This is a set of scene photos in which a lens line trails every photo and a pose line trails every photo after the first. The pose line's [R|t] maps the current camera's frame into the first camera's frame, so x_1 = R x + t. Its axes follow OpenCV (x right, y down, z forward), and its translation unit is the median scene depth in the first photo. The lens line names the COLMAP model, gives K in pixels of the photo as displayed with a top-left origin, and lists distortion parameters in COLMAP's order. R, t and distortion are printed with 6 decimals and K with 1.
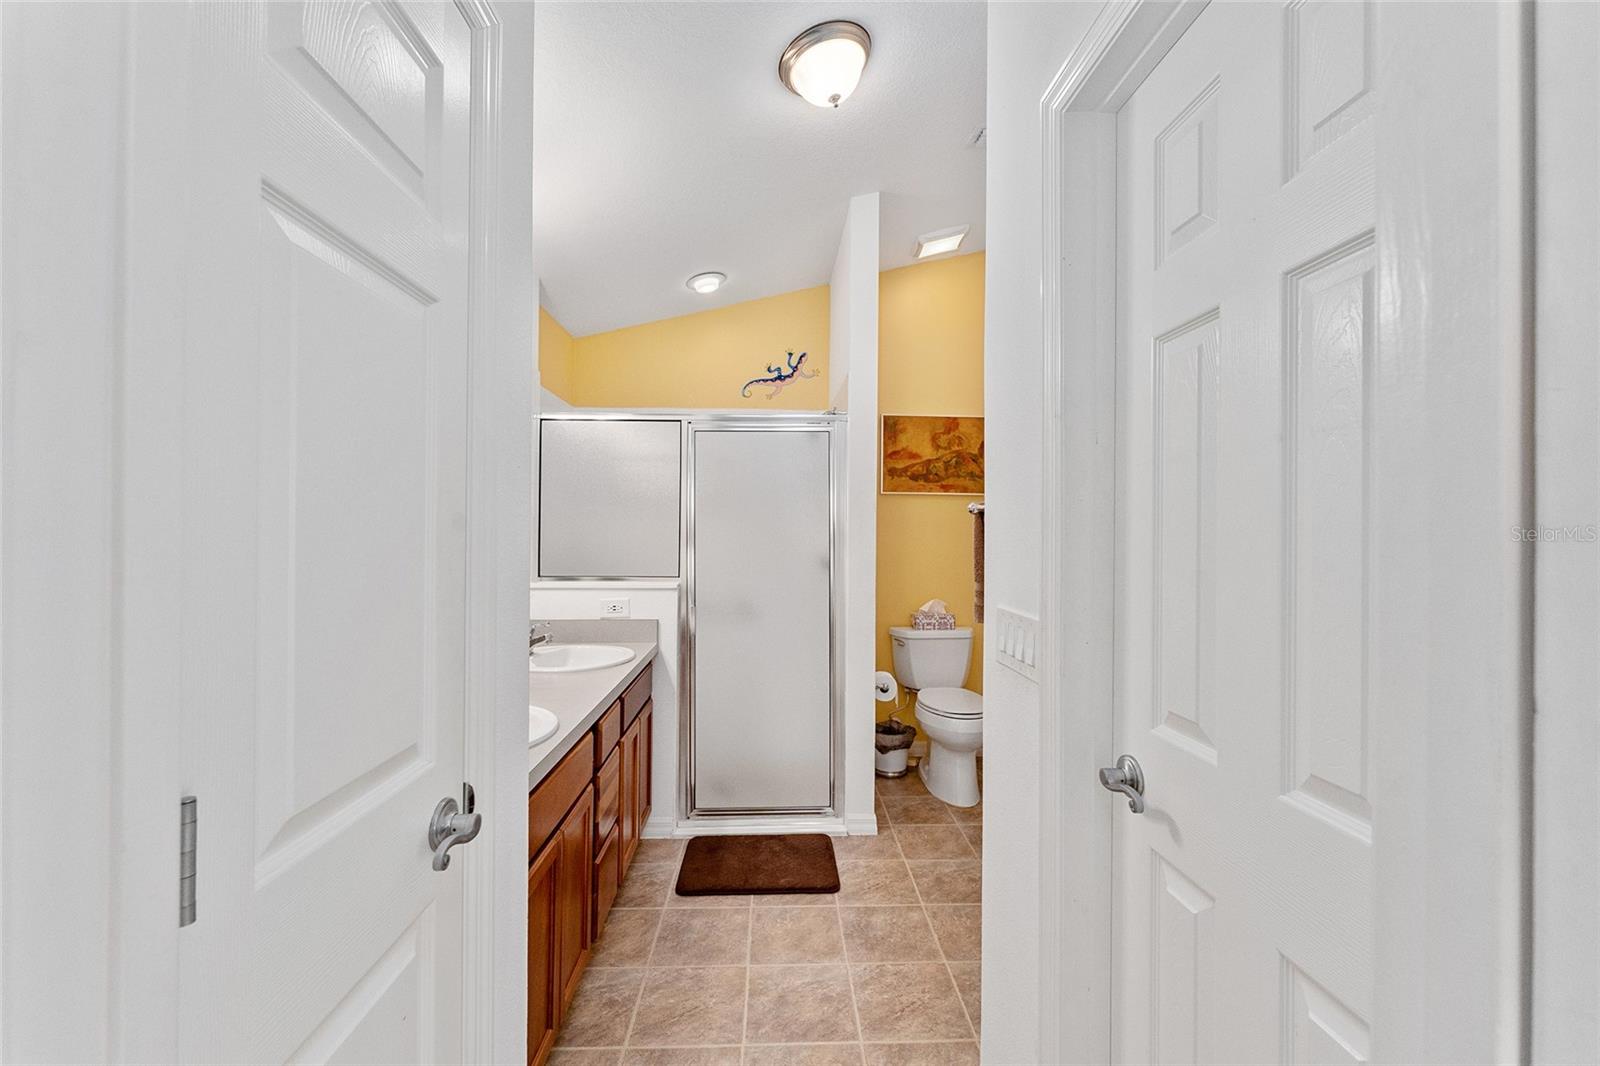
lens RADIAL K [[638.3, 0, 803.3], [0, 638.3, 540.1], [0, 0, 1]] dist [-0.000304, 0.000098]
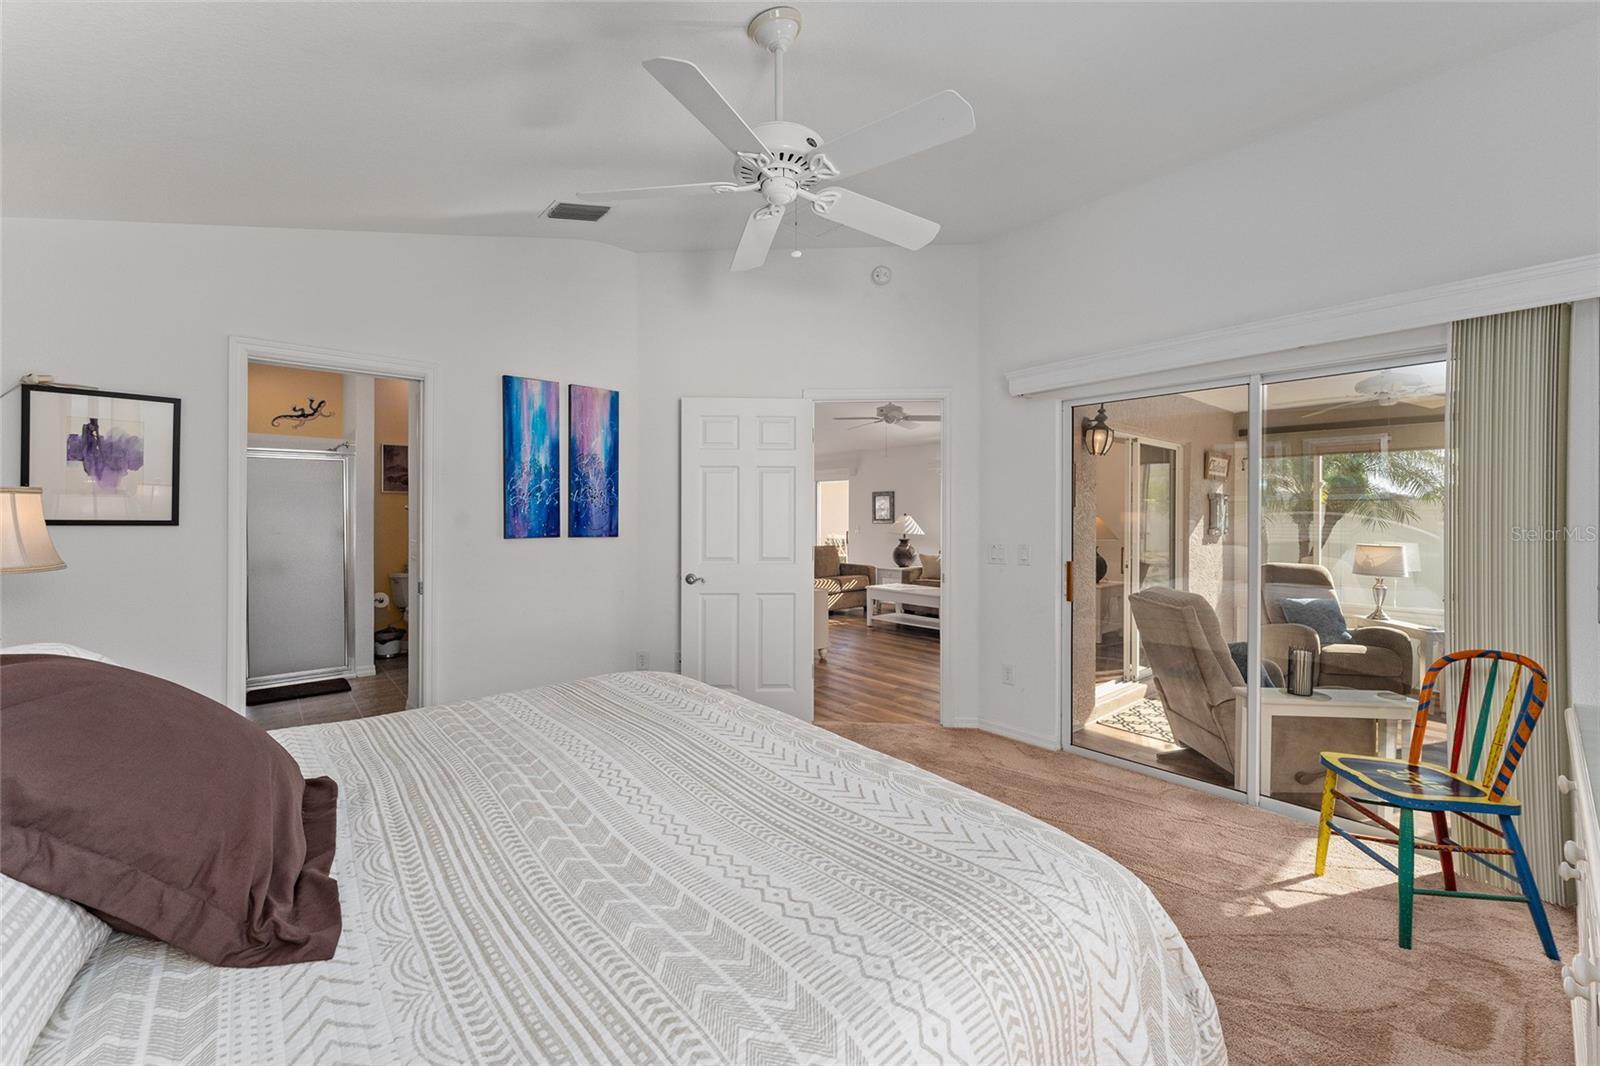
lens RADIAL K [[638.3, 0, 798.2], [0, 638.3, 518.5], [0, 0, 1]] dist [-0.000304, 0.000098]
pose [[0.781304, -0.000803, 0.624150, -0.071526], [-0.002361, 0.999988, 0.004242, -0.016228], [-0.624146, -0.004788, 0.781293, -1.045551]]
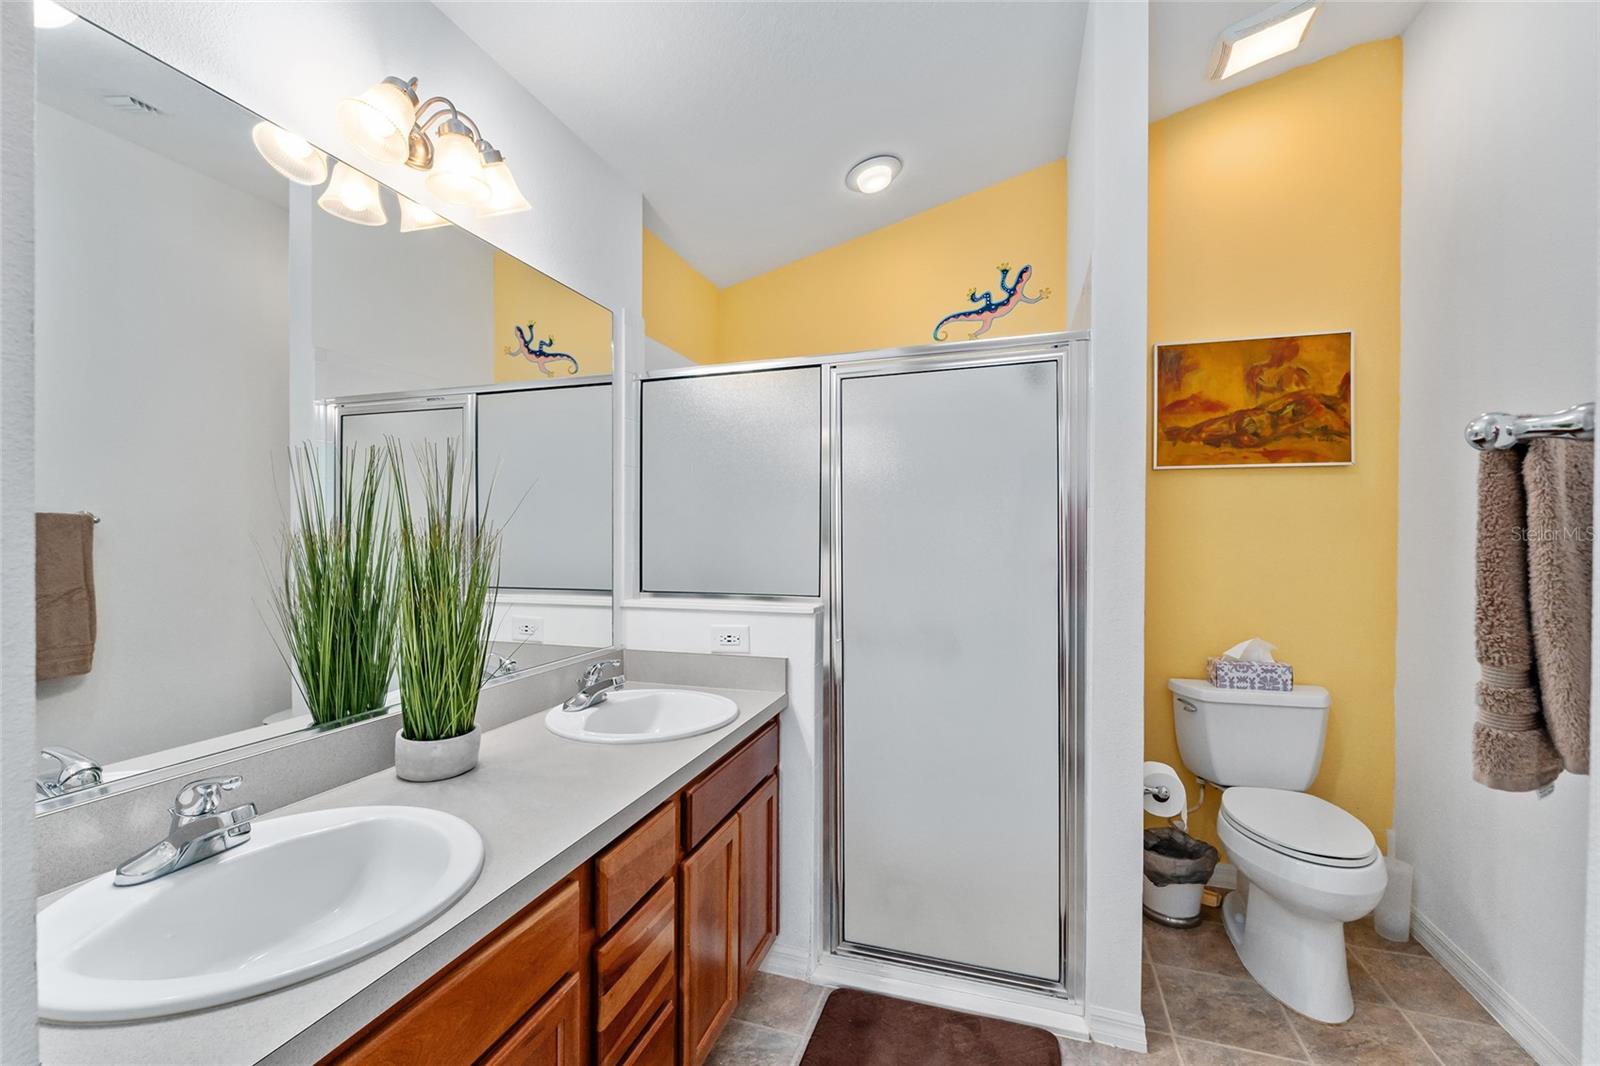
lens RADIAL K [[689.8, 0, 783.3], [0, 689.8, 545.0], [0, 0, 1]] dist [-0.002668, -0.001449]
pose [[0.932144, -0.000896, -0.362088, 0.028418], [0.001871, 0.999996, 0.002344, 0.001281], [0.362084, -0.002863, 0.932141, 0.243857]]
